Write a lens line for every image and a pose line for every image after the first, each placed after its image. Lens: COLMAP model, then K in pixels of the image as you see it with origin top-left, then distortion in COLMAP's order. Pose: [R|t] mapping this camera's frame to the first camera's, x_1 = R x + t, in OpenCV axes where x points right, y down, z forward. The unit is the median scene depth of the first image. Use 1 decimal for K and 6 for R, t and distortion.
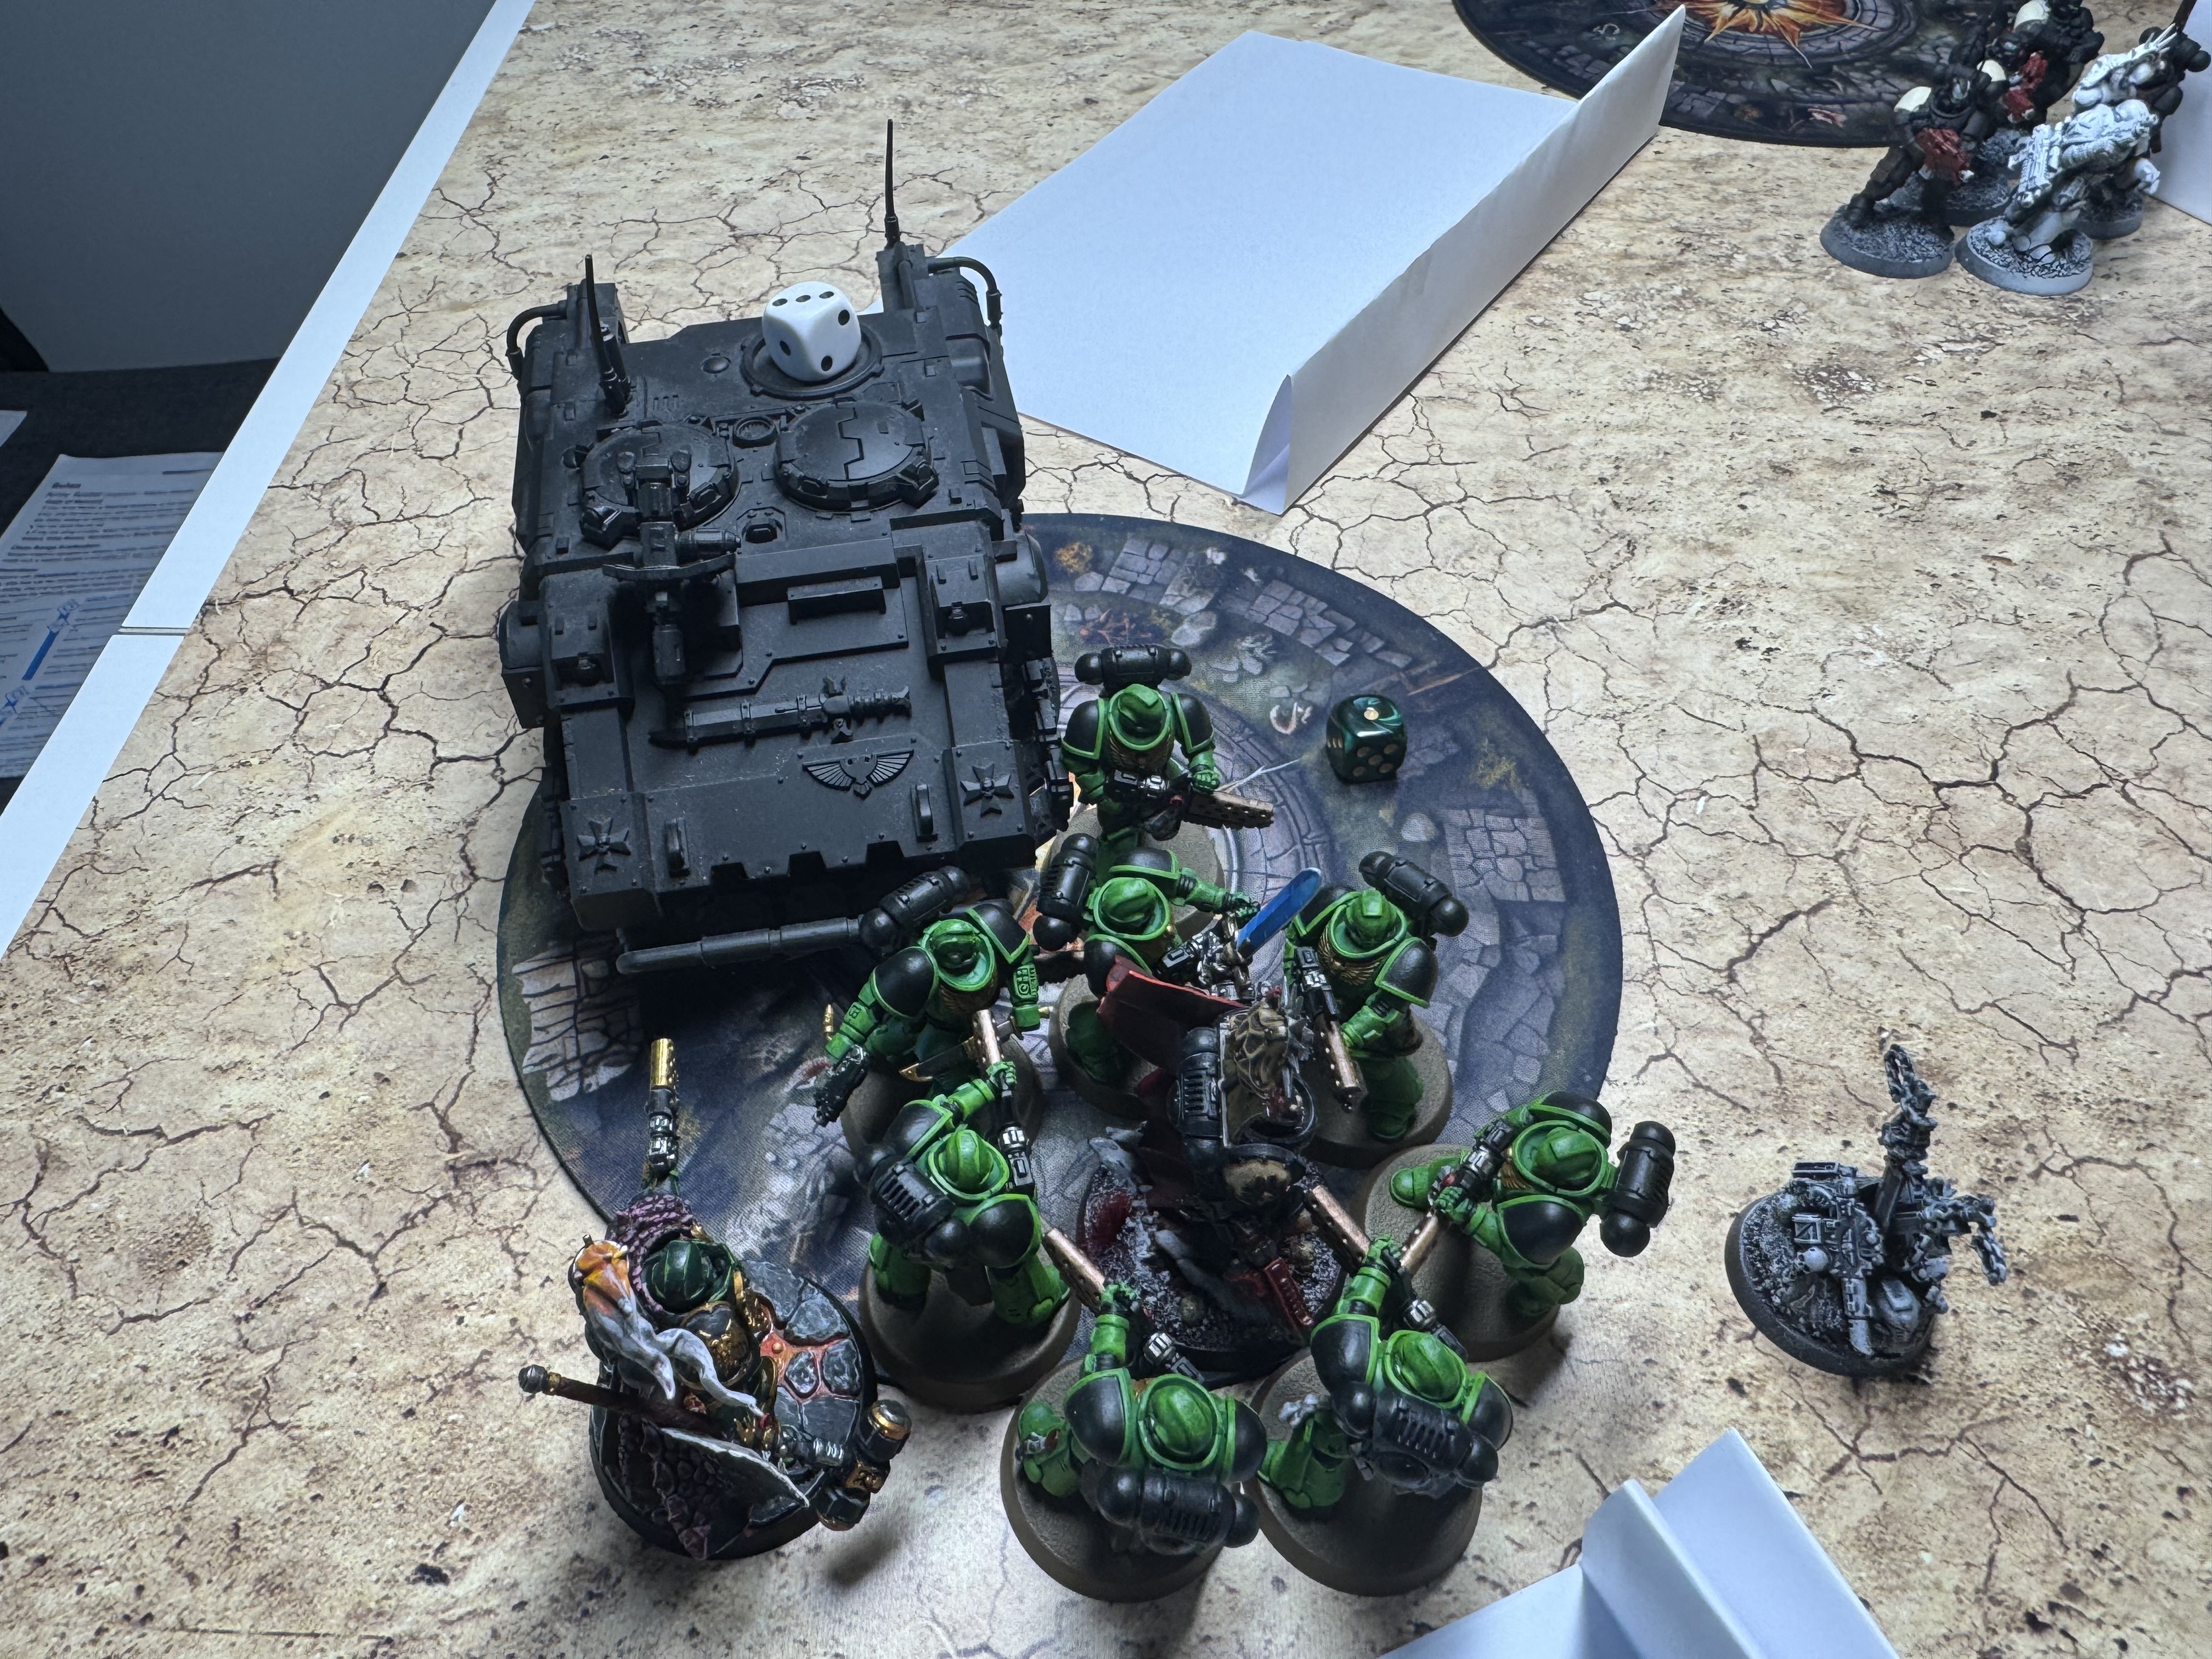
lens RADIAL K [[1549.9, 0, 1003.6], [0, 1549.9, 848.0], [0, 0, 1]] dist [-0.012195, 0.008768]
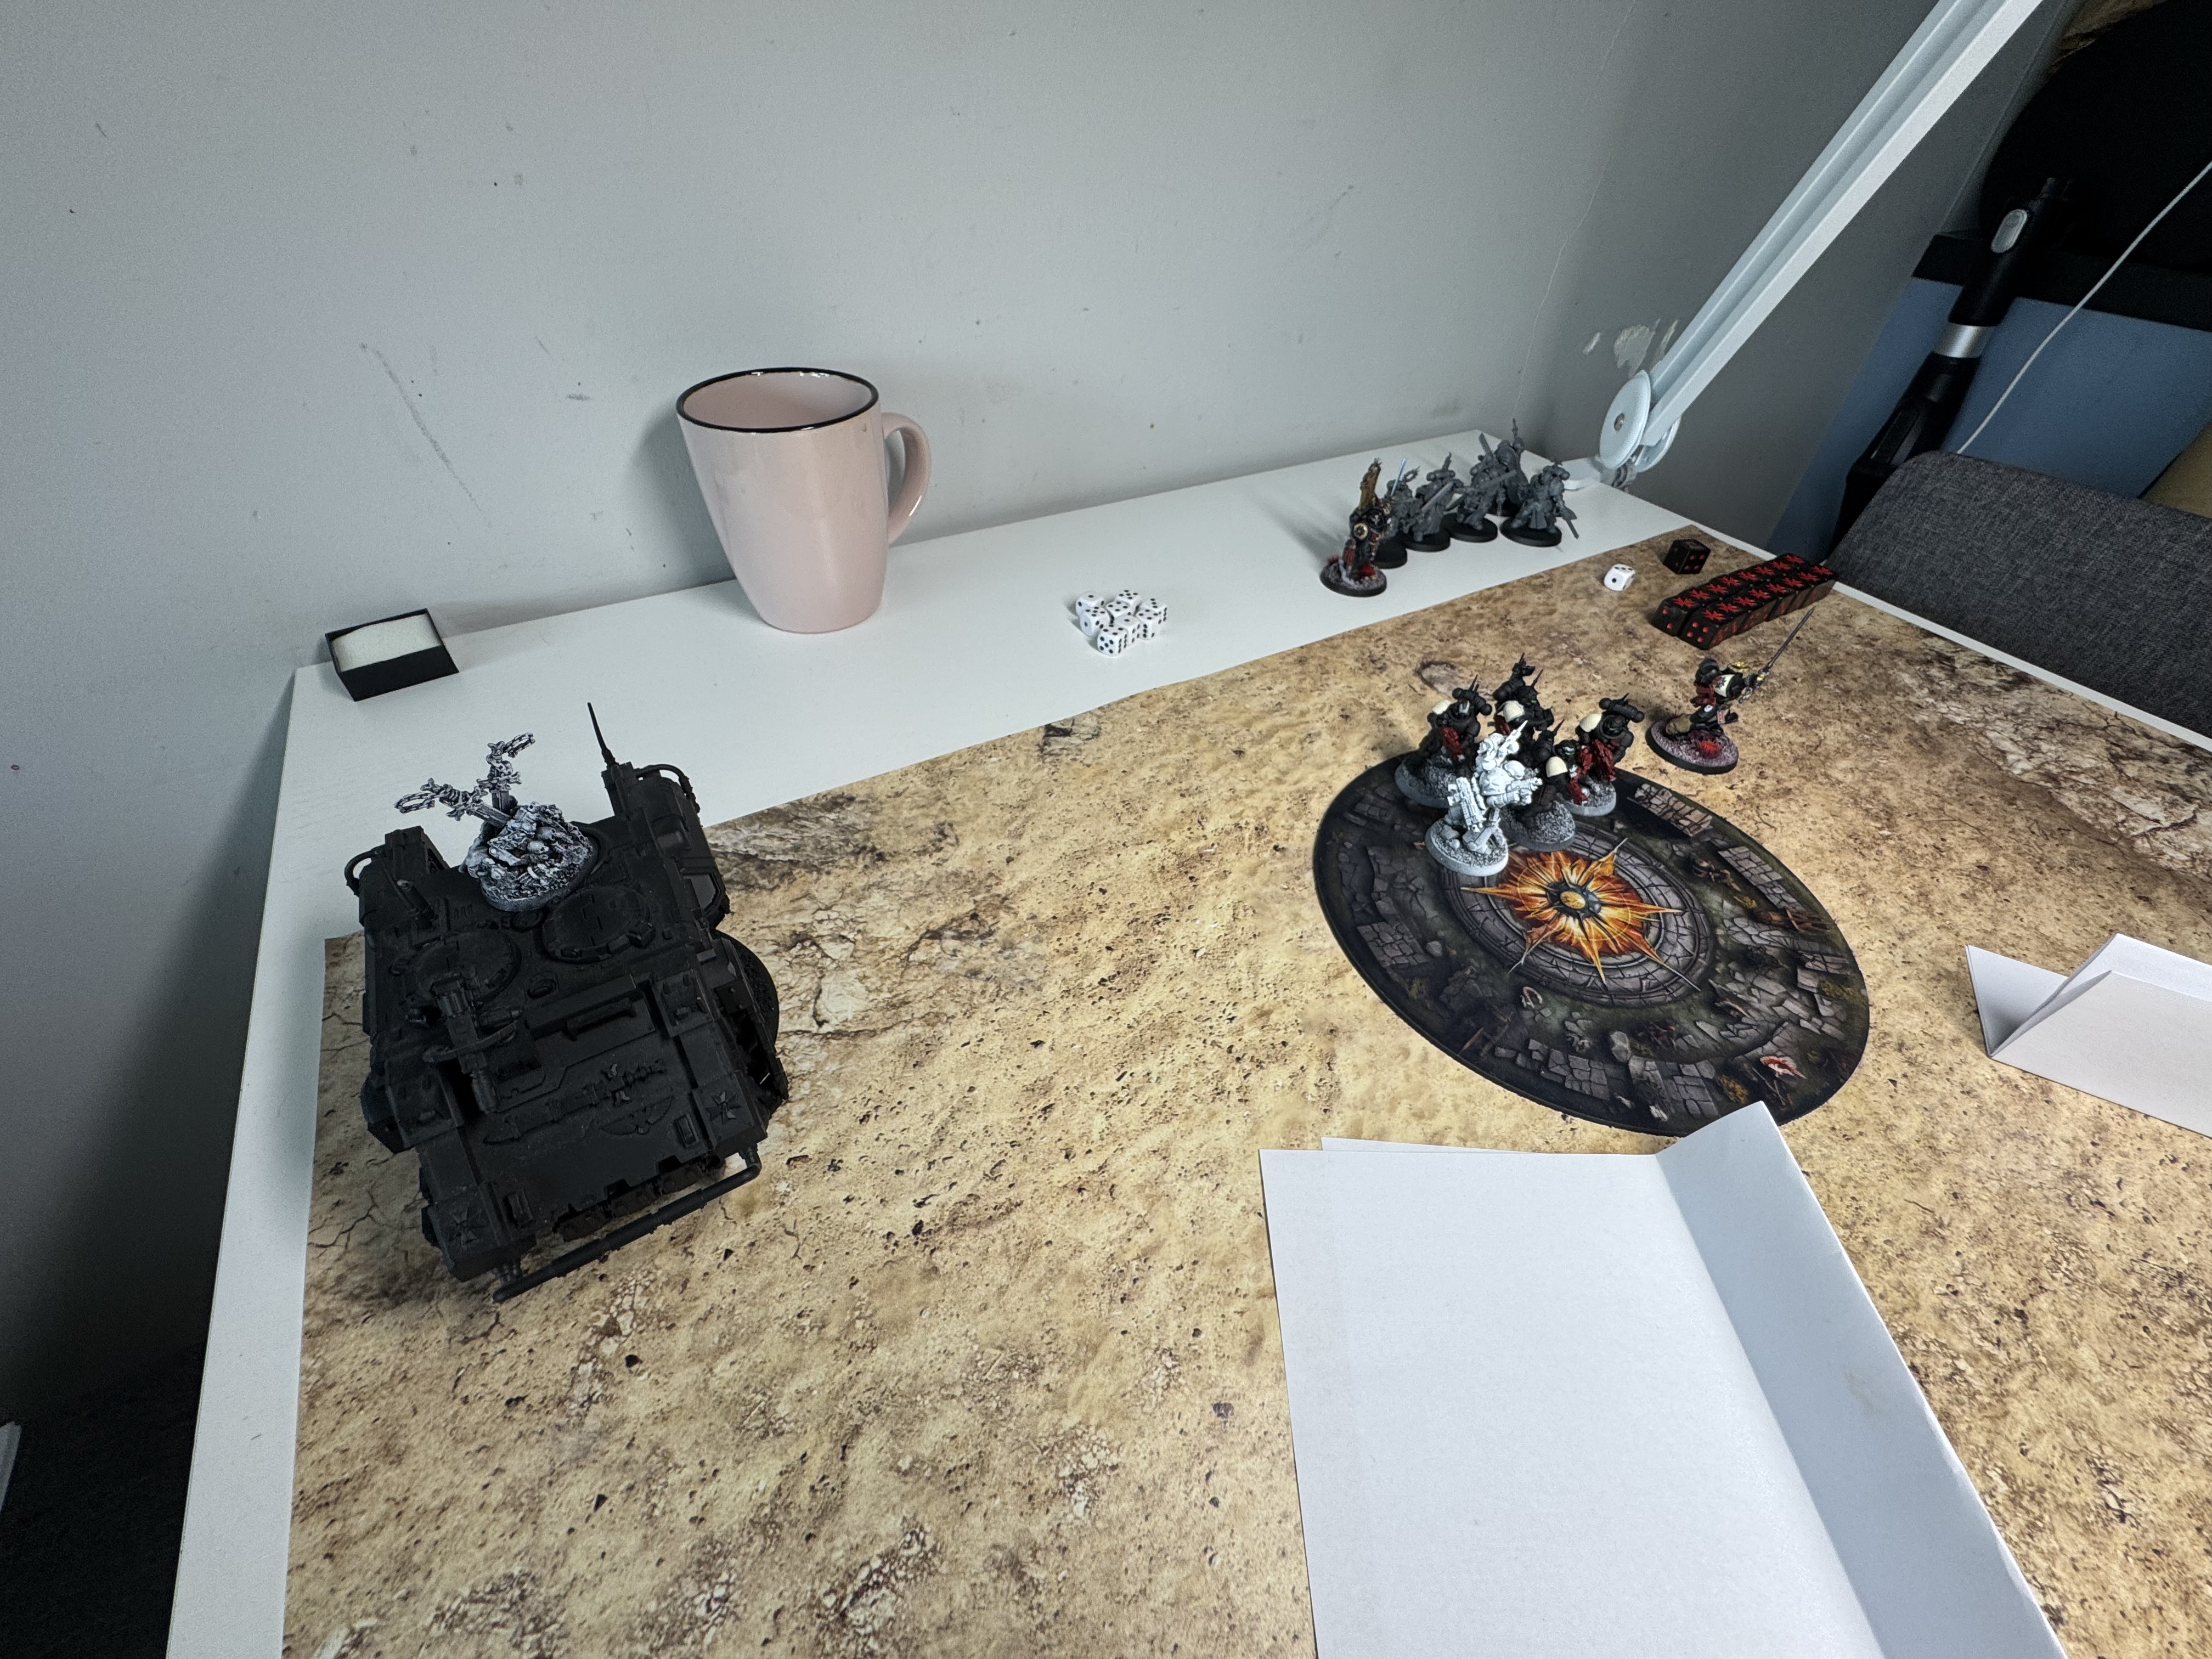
lens RADIAL K [[890.5, 0, 1109.0], [0, 890.5, 826.6], [0, 0, 1]] dist [-0.001687, -0.000721]
pose [[0.840533, -0.327553, 0.431523, -0.143275], [0.379547, 0.924408, -0.037608, -1.202114], [-0.386585, 0.195394, 0.901317, 0.871708]]
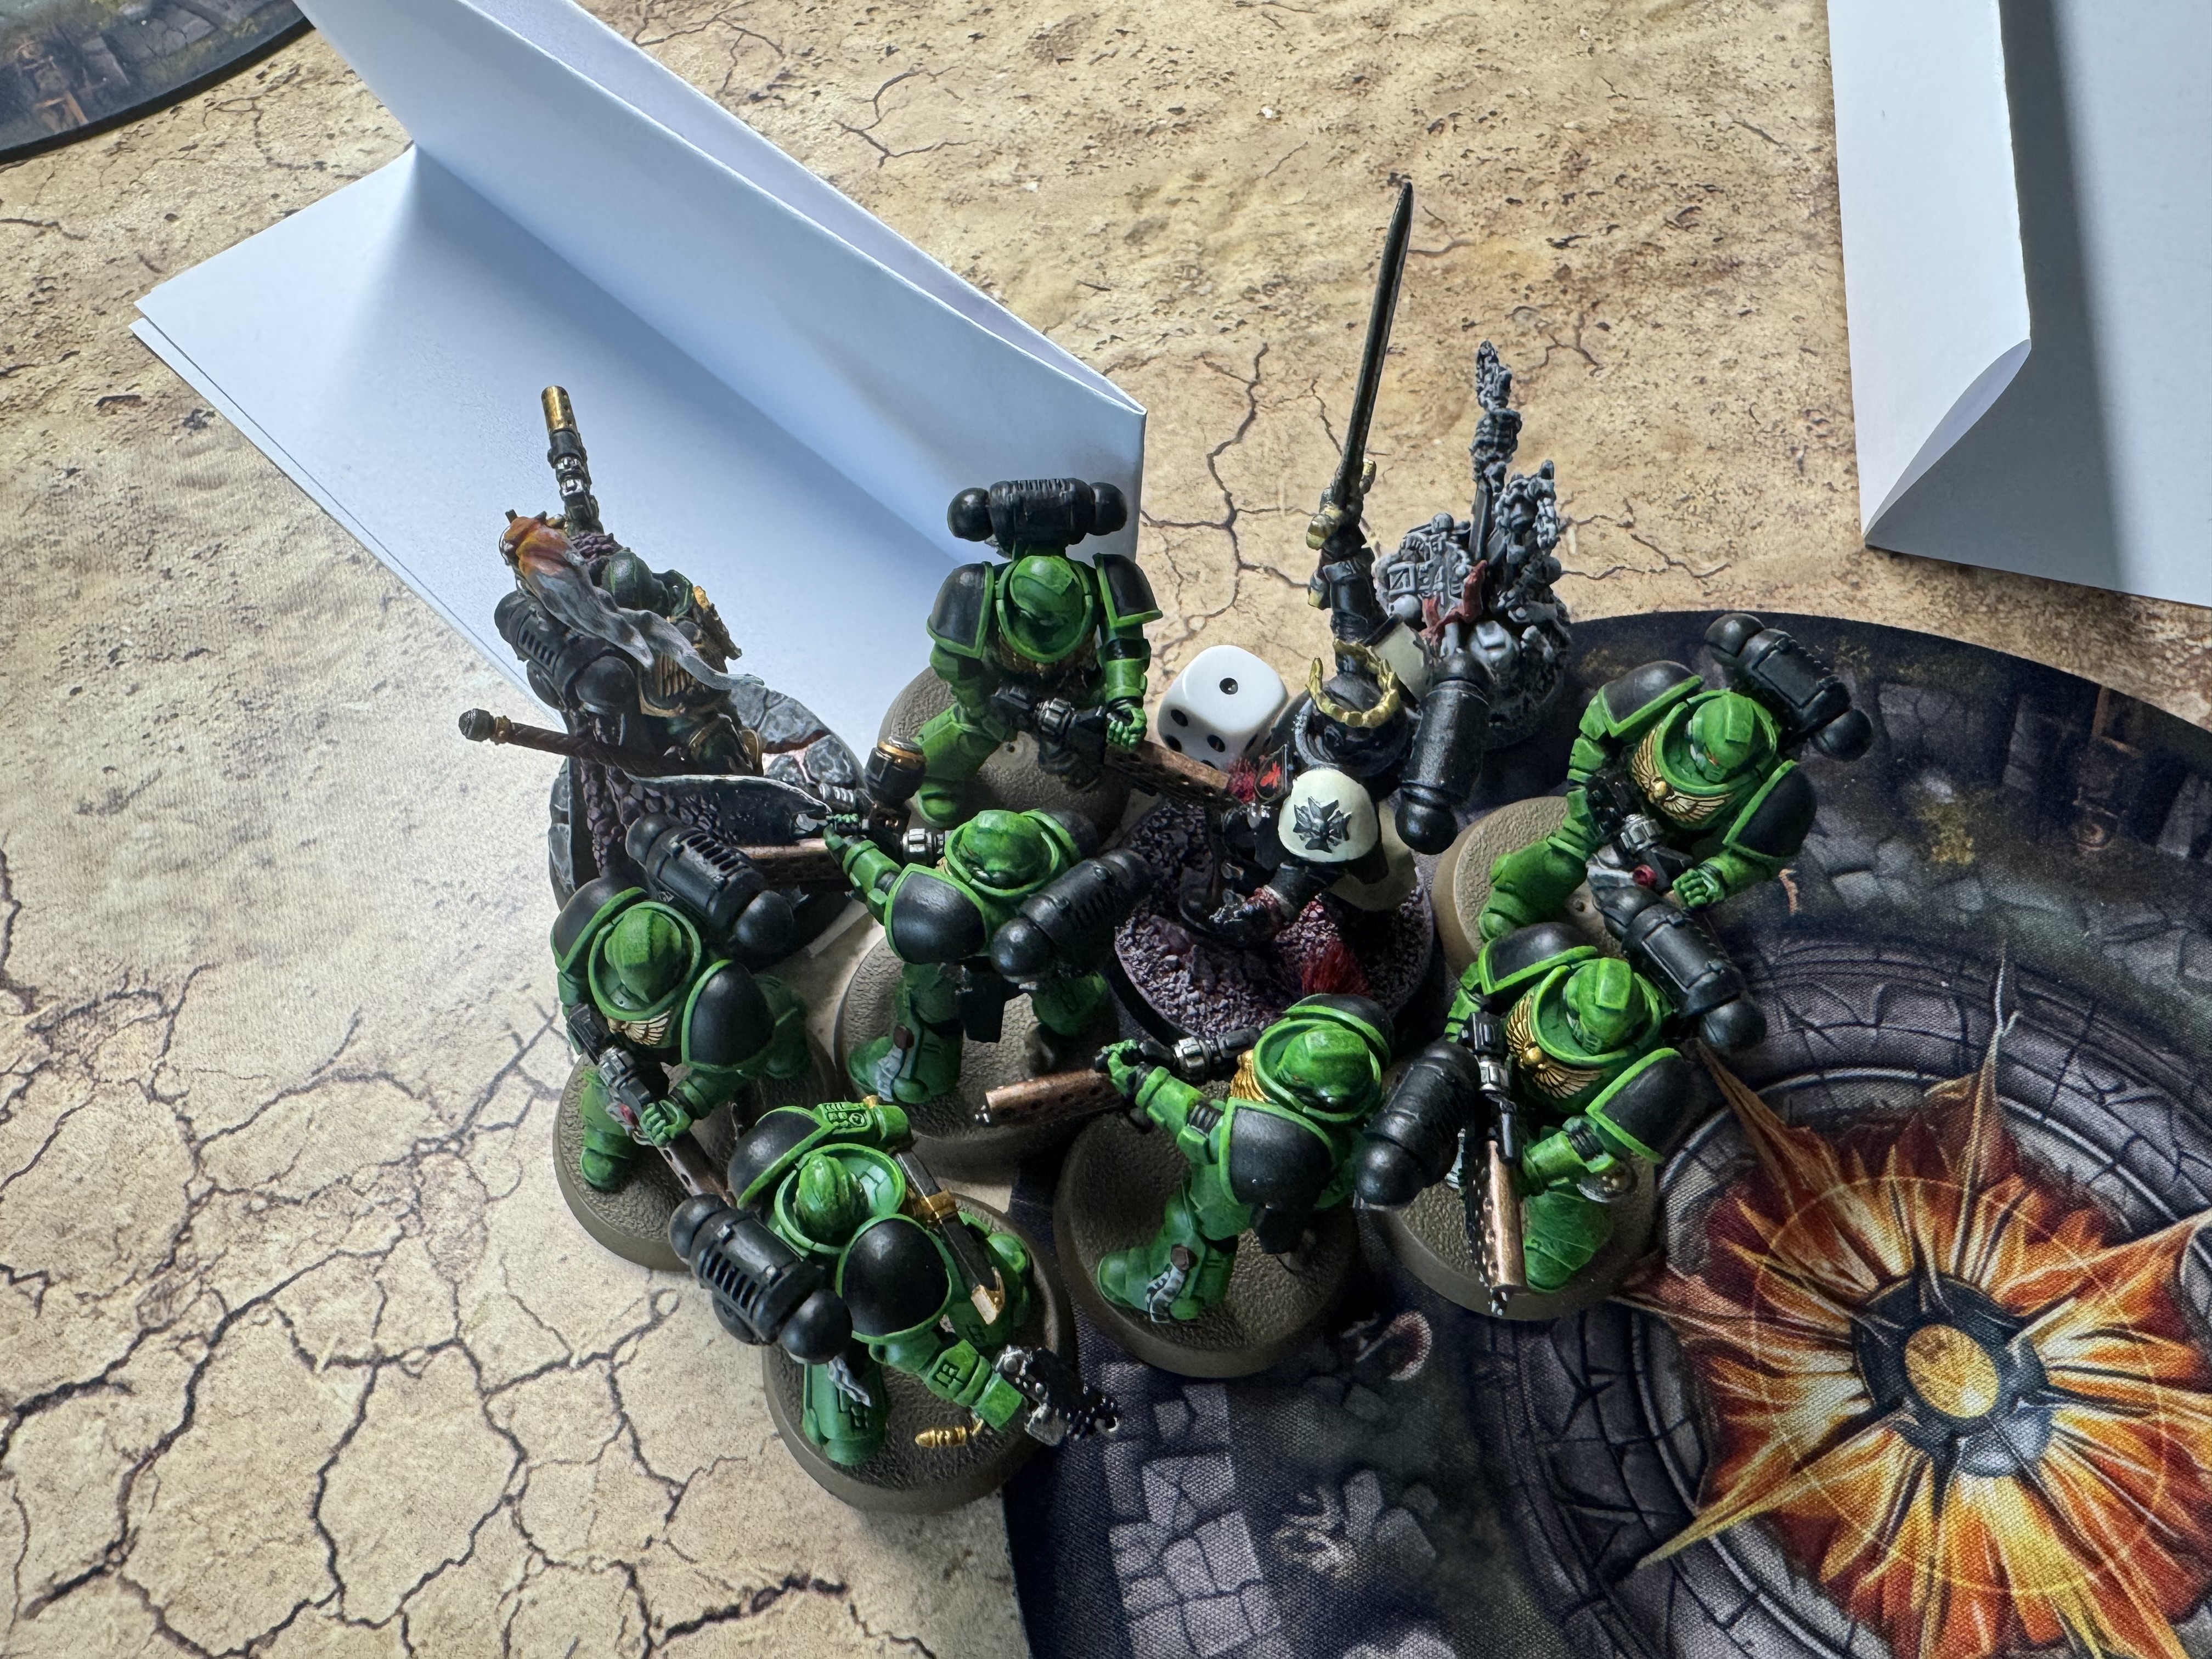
lens RADIAL K [[1549.9, 0, 1003.6], [0, 1549.9, 848.0], [0, 0, 1]] dist [-0.012195, 0.008768]
pose [[0.921039, -0.322533, 0.218312, 0.238419], [0.275877, 0.935944, 0.218862, 0.572873], [-0.274918, -0.141353, 0.951020, -0.275150]]
